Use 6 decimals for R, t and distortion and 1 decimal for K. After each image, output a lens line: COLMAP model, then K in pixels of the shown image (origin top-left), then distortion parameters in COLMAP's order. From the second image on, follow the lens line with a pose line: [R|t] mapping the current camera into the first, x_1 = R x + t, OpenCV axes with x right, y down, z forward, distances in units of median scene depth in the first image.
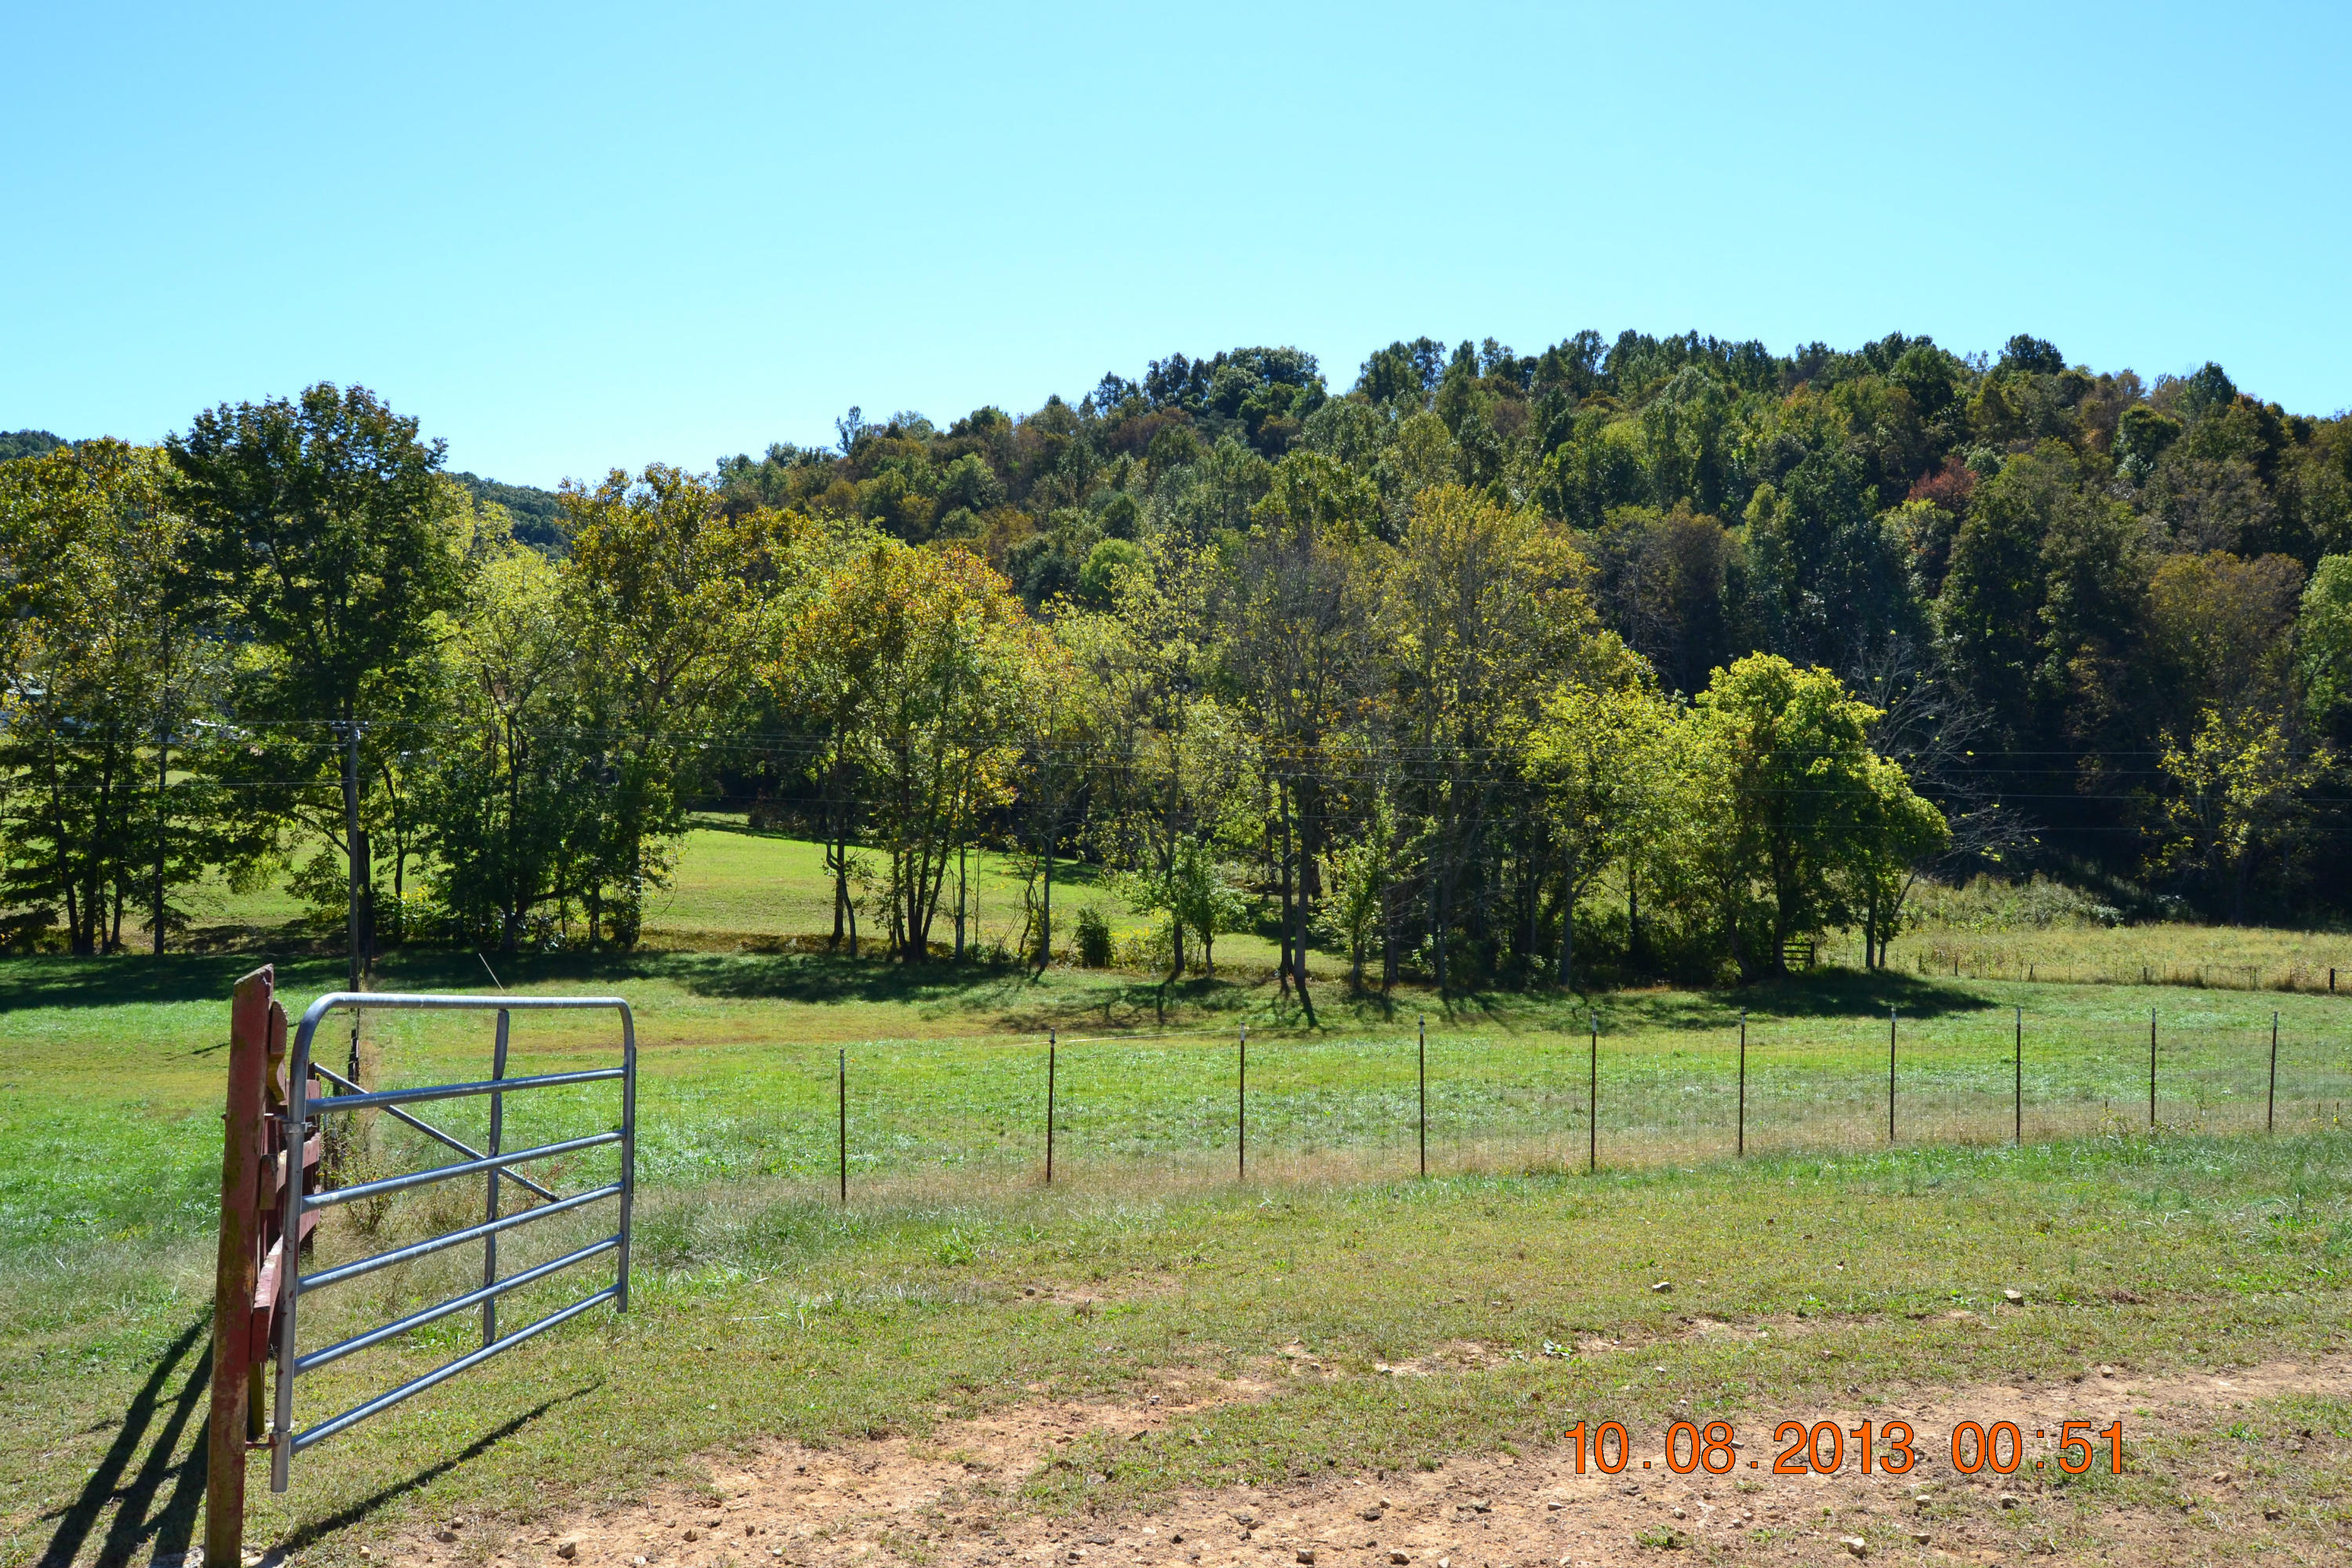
lens RADIAL K [[1880.7, 0, 1164.7], [0, 1880.7, 786.3], [0, 0, 1]] dist [-0.096831, 0.044077]
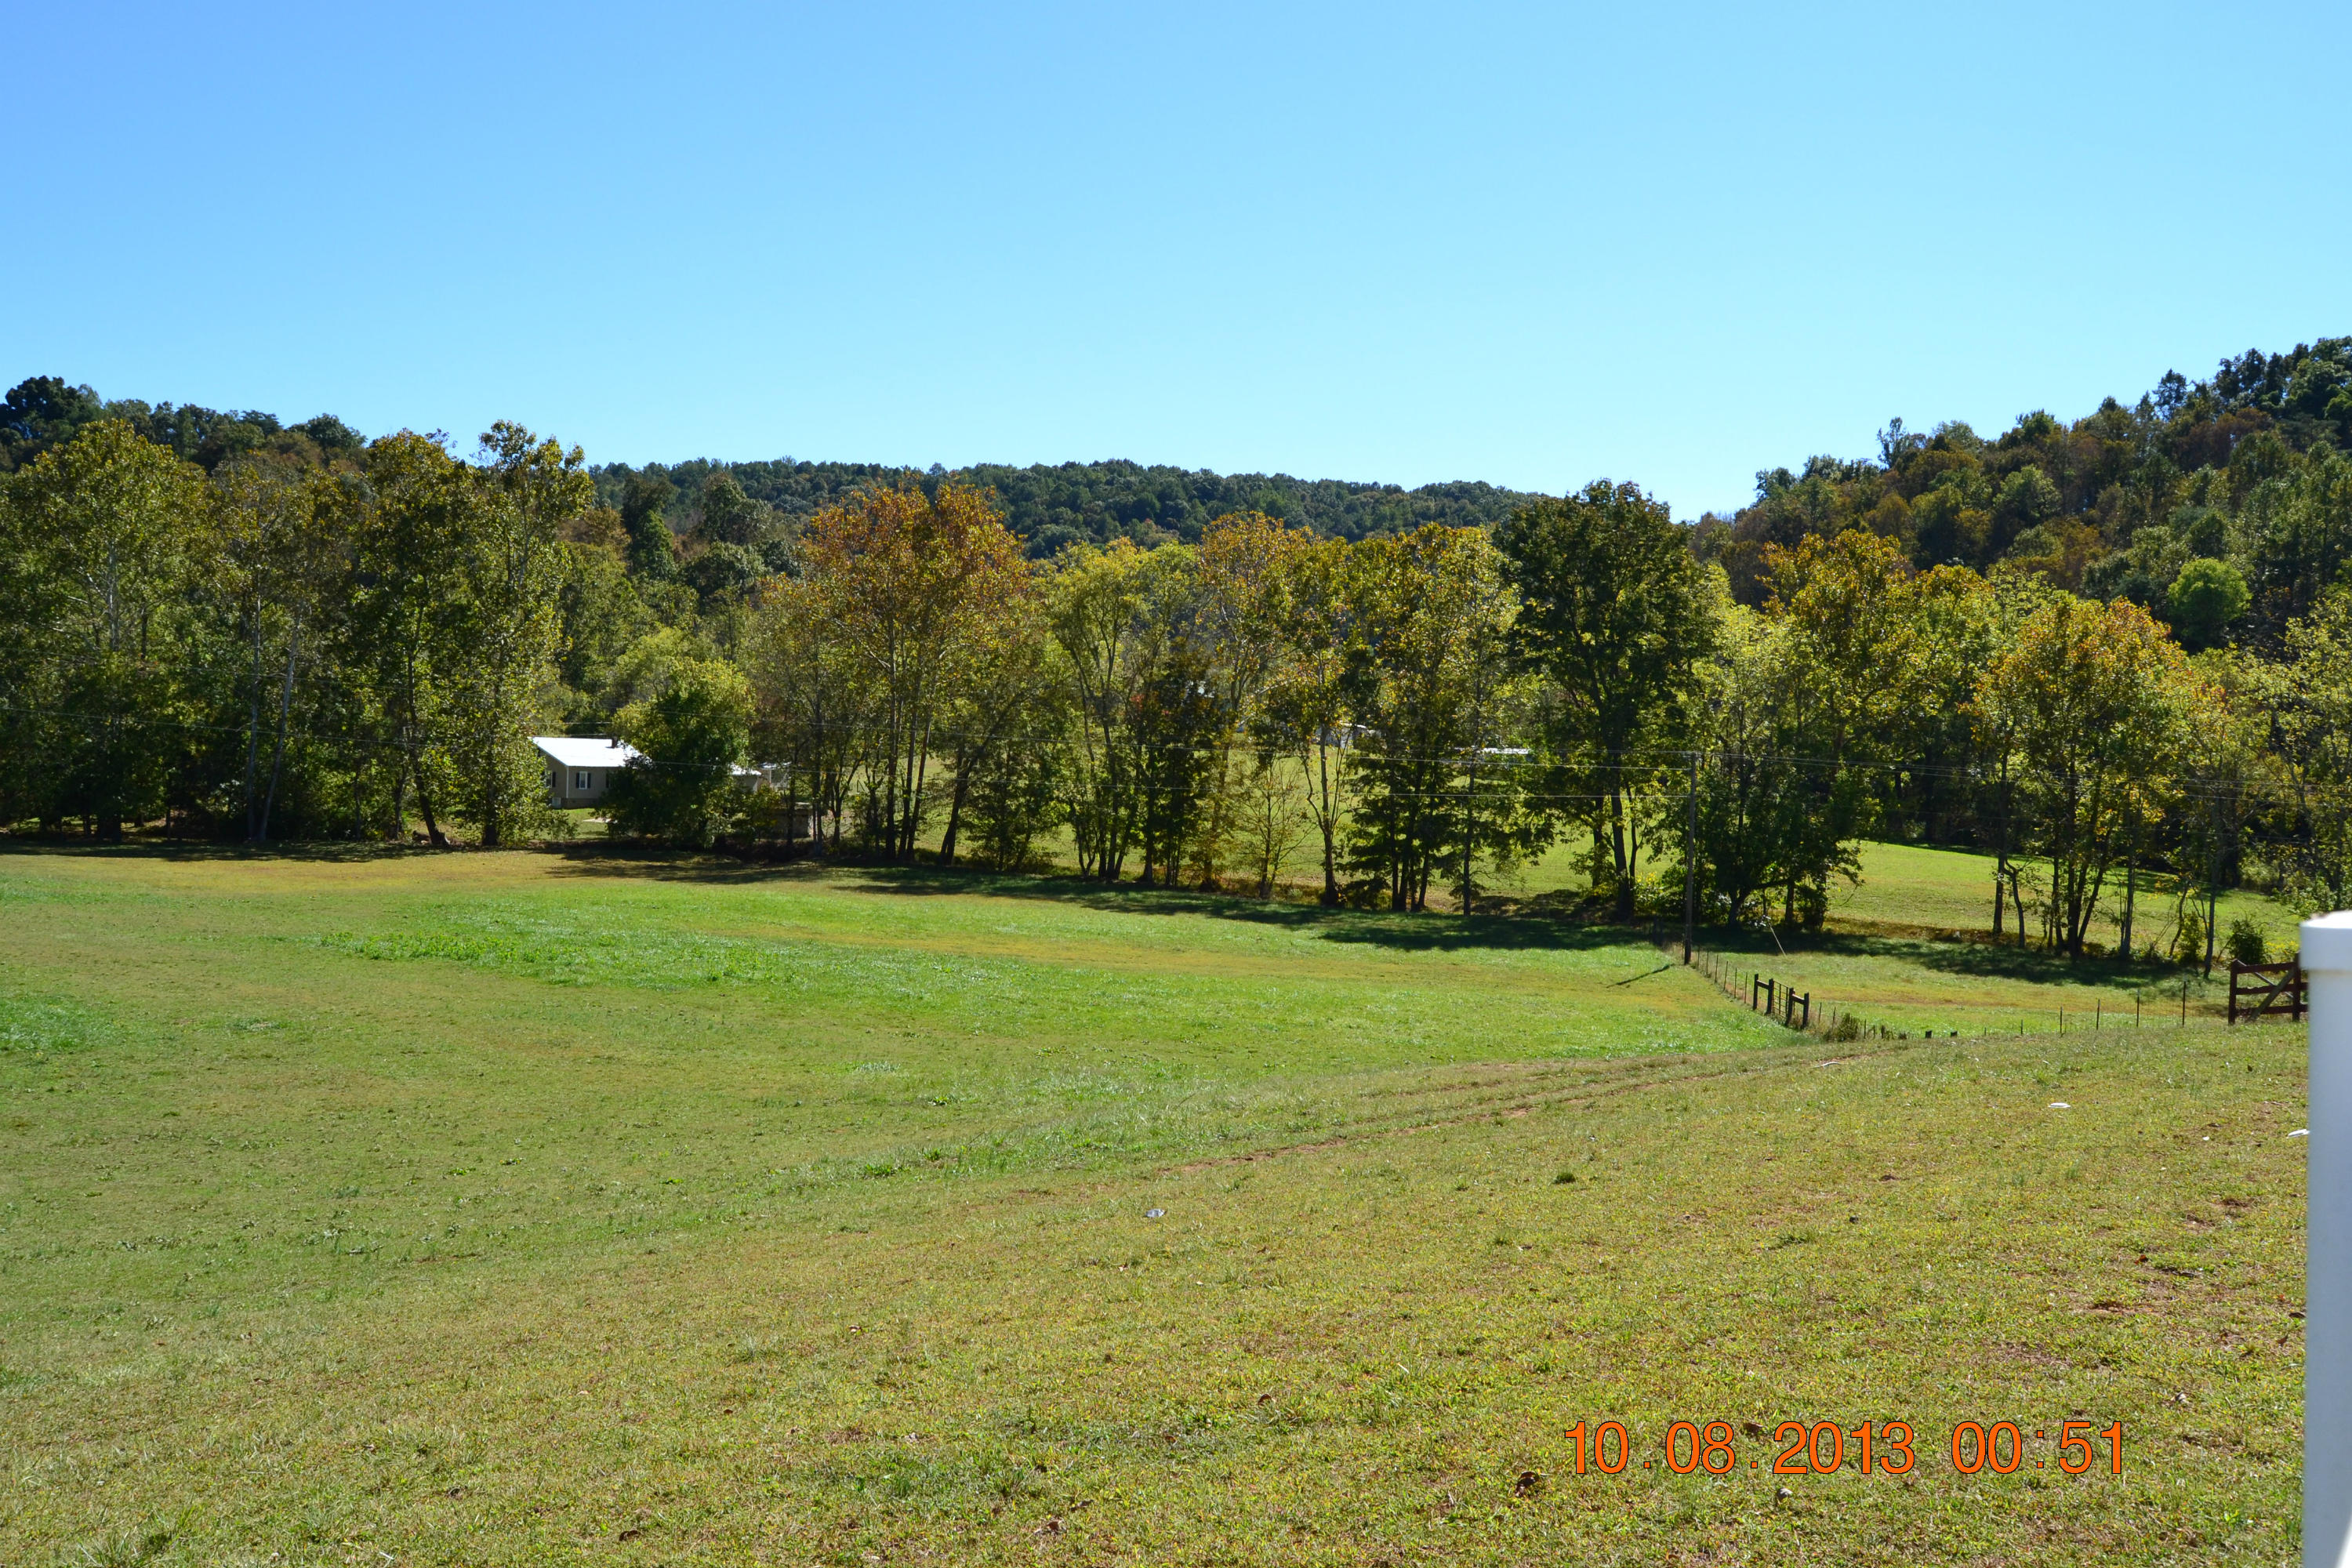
lens RADIAL K [[1880.7, 0, 1164.7], [0, 1880.7, 786.3], [0, 0, 1]] dist [-0.096831, 0.044077]
pose [[0.875851, 0.029352, -0.481689, -0.037885], [-0.026775, 0.999567, 0.012226, -0.005425], [0.481839, 0.002189, 0.876257, -0.128420]]
